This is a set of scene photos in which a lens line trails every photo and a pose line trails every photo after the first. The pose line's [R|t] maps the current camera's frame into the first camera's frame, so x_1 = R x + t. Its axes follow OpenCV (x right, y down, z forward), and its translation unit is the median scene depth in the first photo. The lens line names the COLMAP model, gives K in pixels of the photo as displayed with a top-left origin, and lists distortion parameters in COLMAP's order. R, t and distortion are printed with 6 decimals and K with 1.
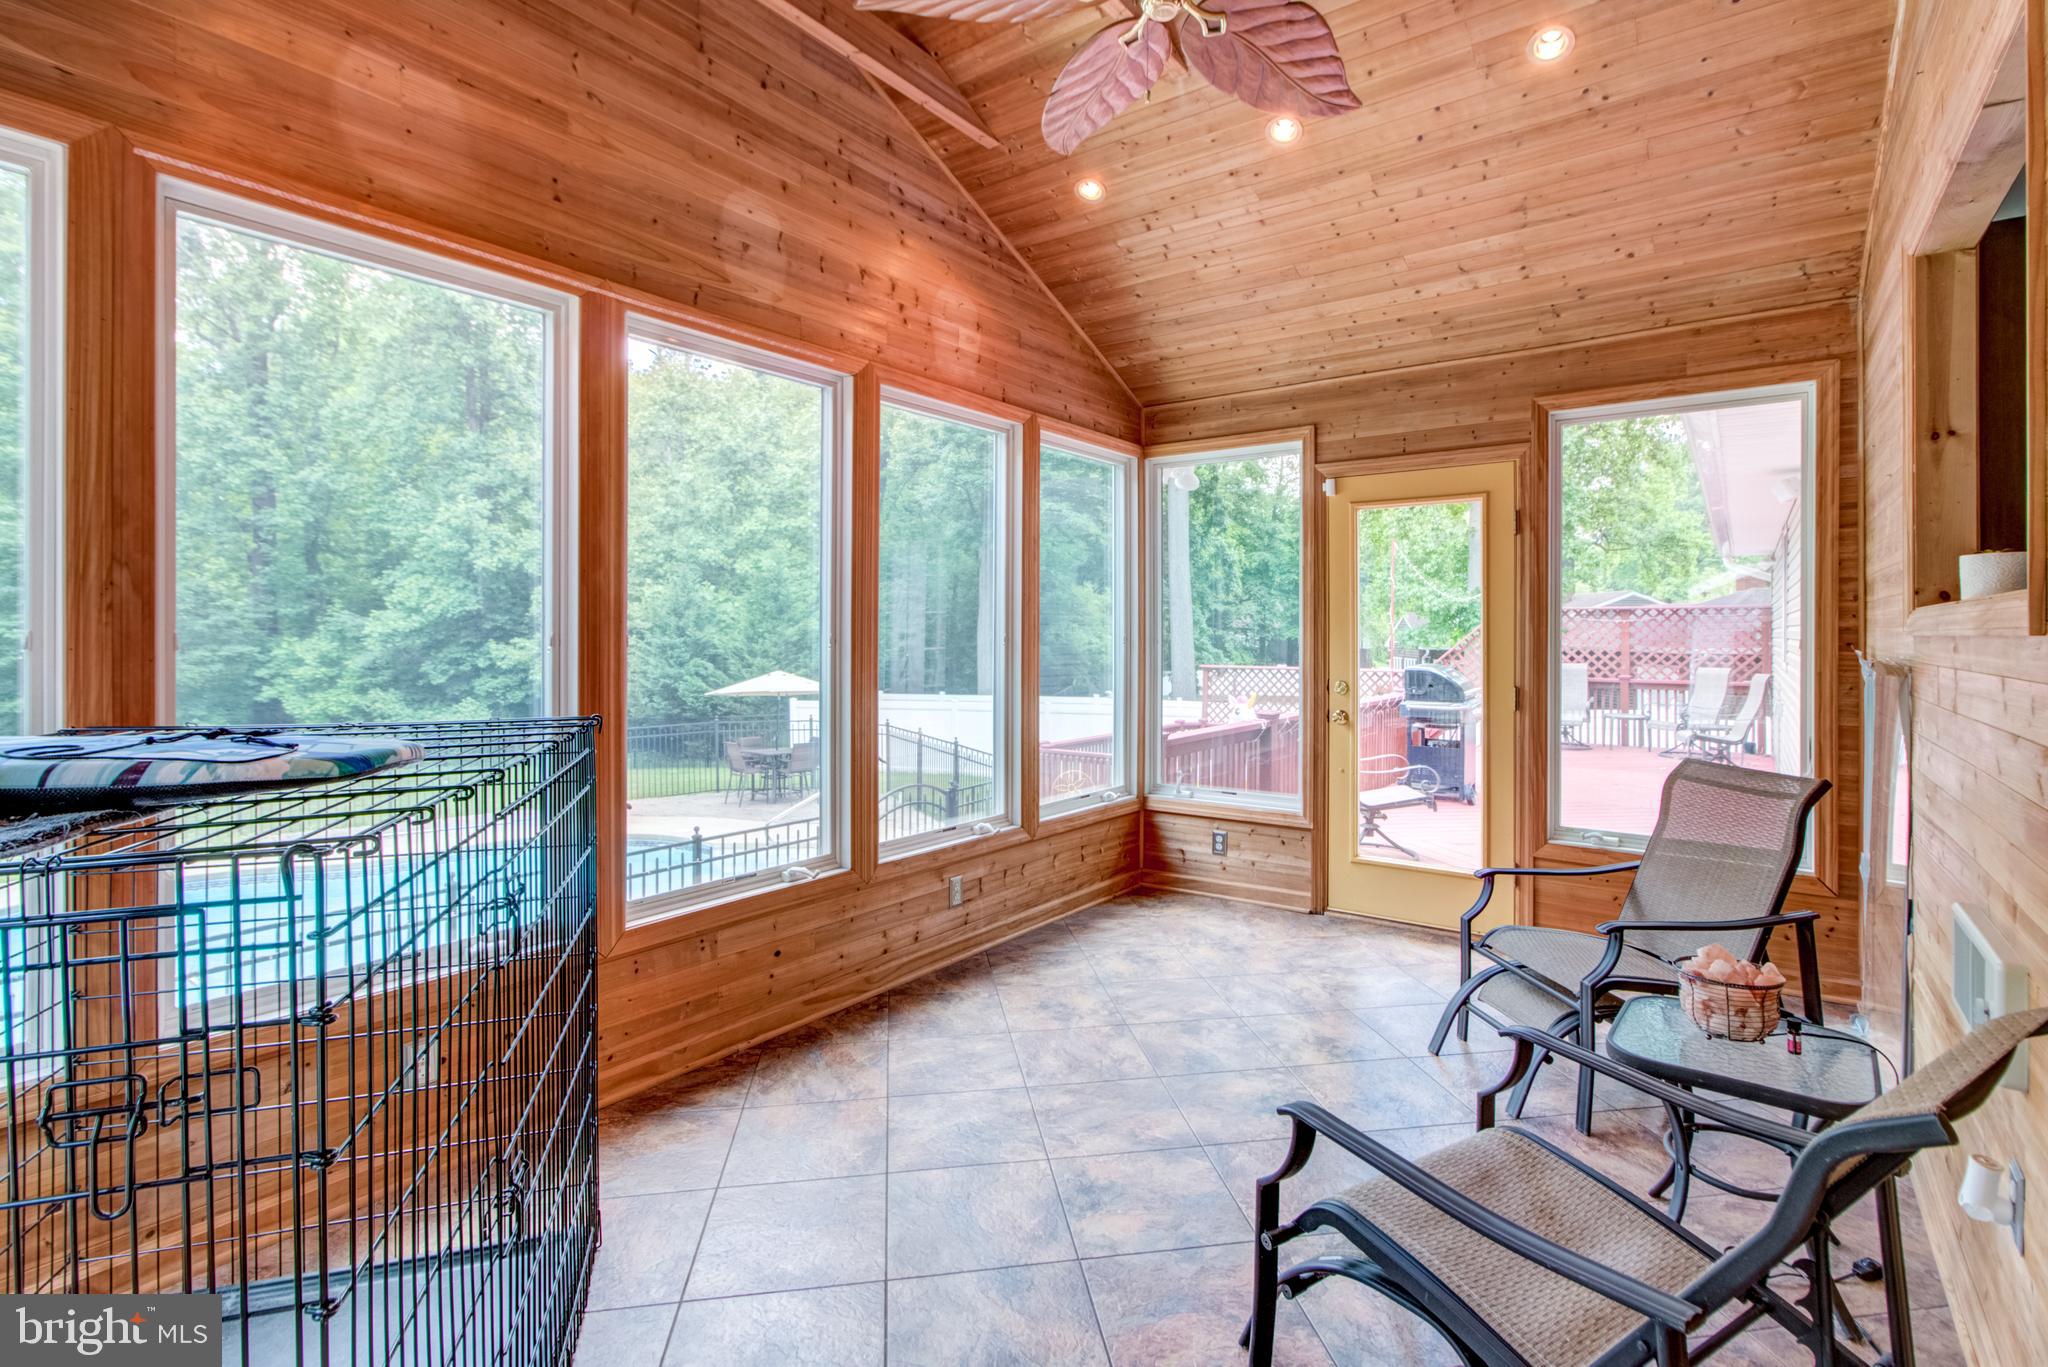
lens RADIAL K [[953.9, 0, 1045.9], [0, 953.9, 604.3], [0, 0, 1]] dist [-0.003320, 0.000540]
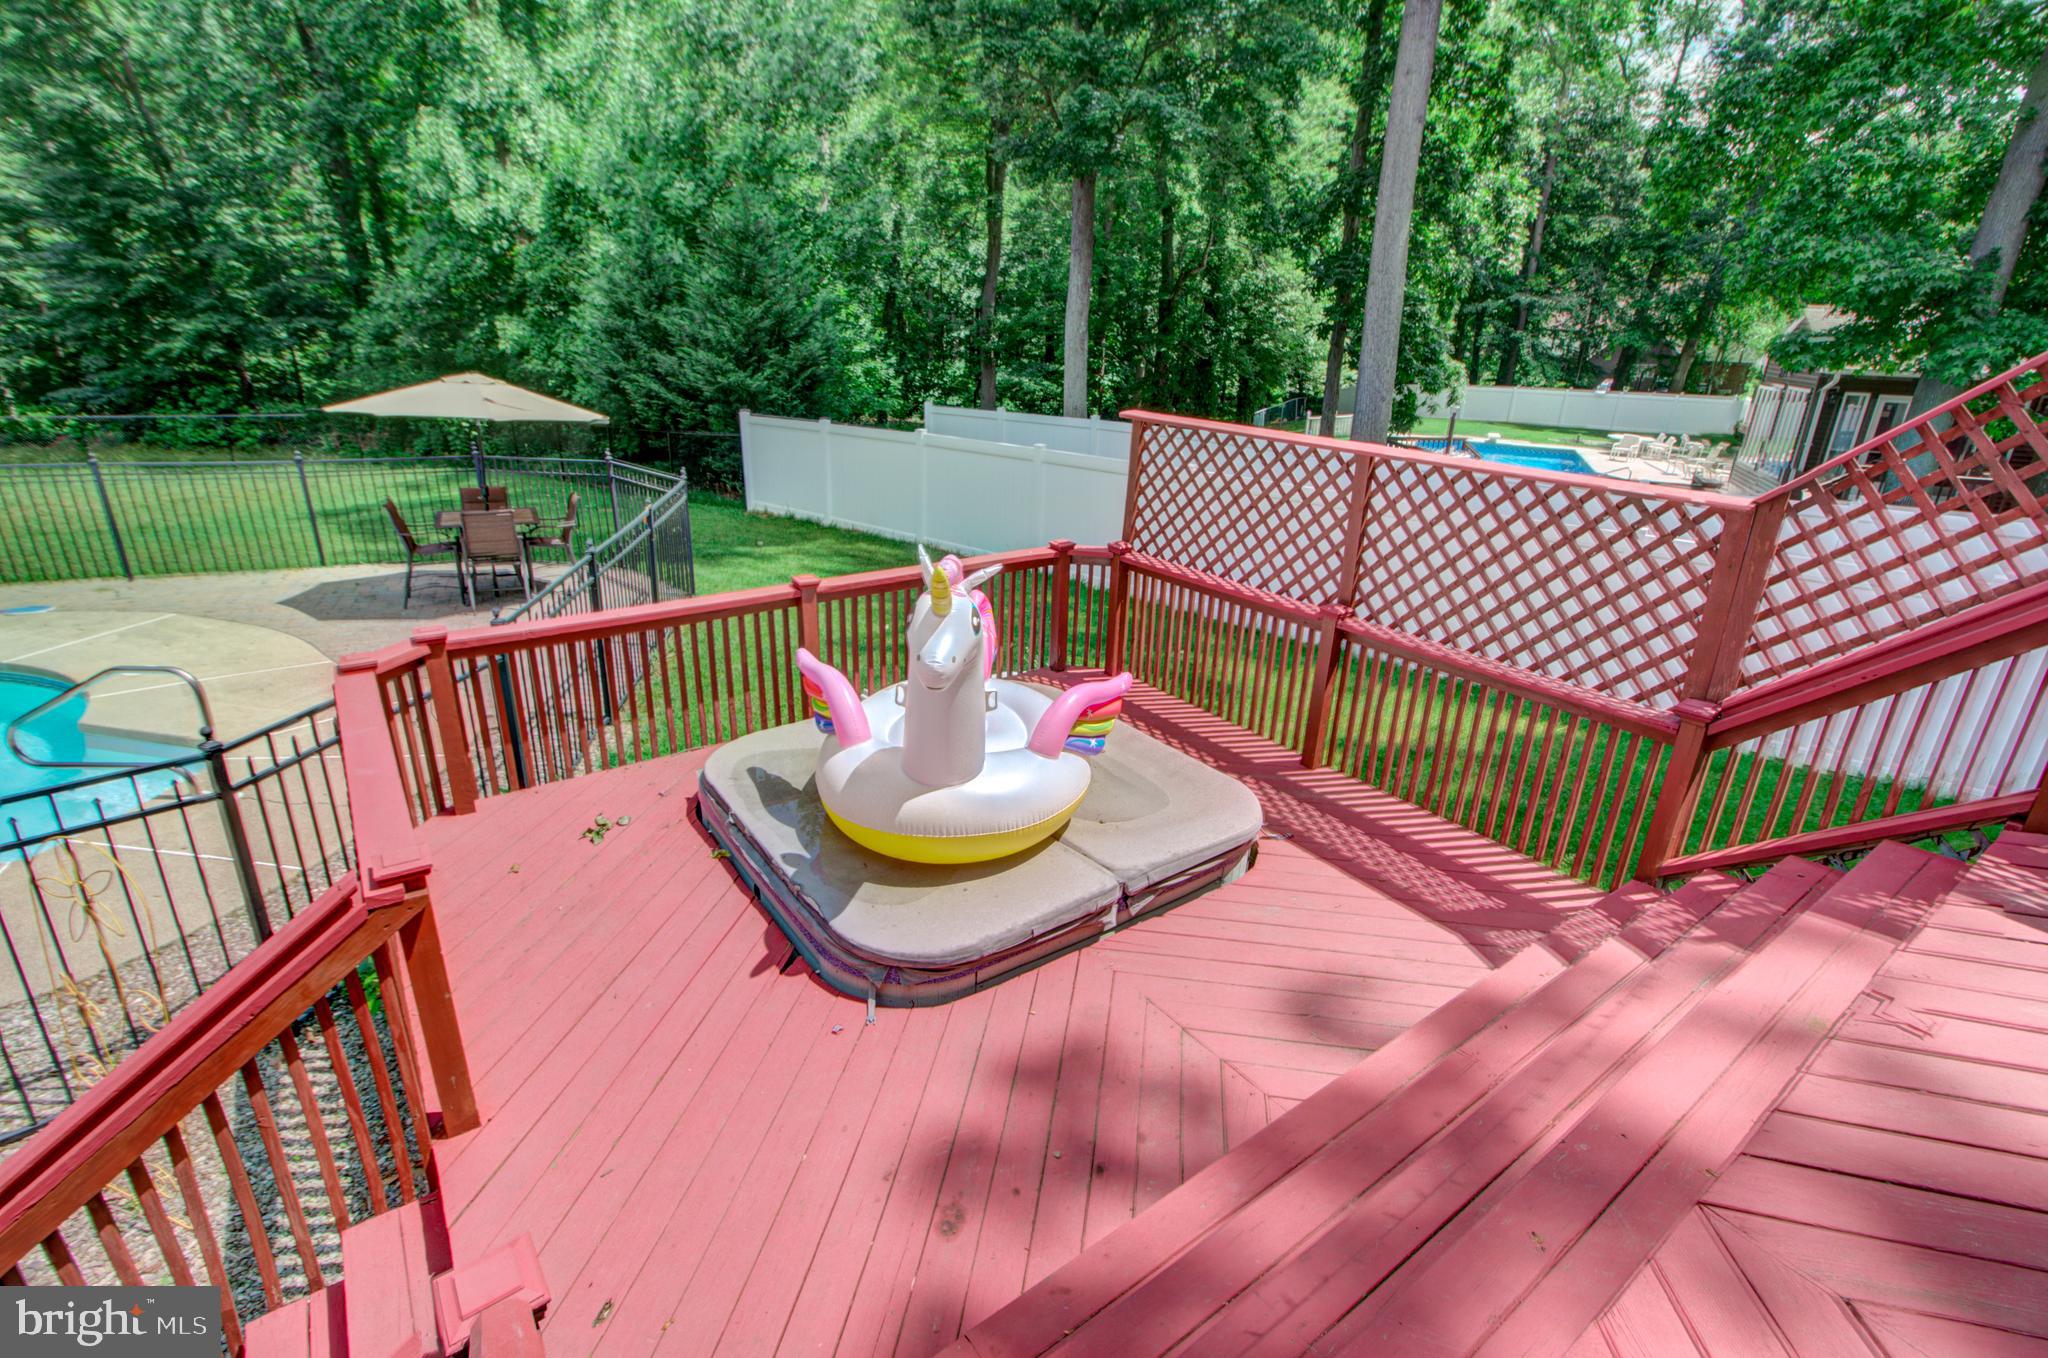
lens RADIAL K [[949.6, 0, 1021.7], [0, 949.6, 665.4], [0, 0, 1]] dist [0.009771, -0.000055]
pose [[0.953679, 0.125386, -0.273449, 0.773911], [-0.017185, 0.930218, 0.366604, 0.052106], [0.300334, -0.344923, 0.889285, 1.910373]]
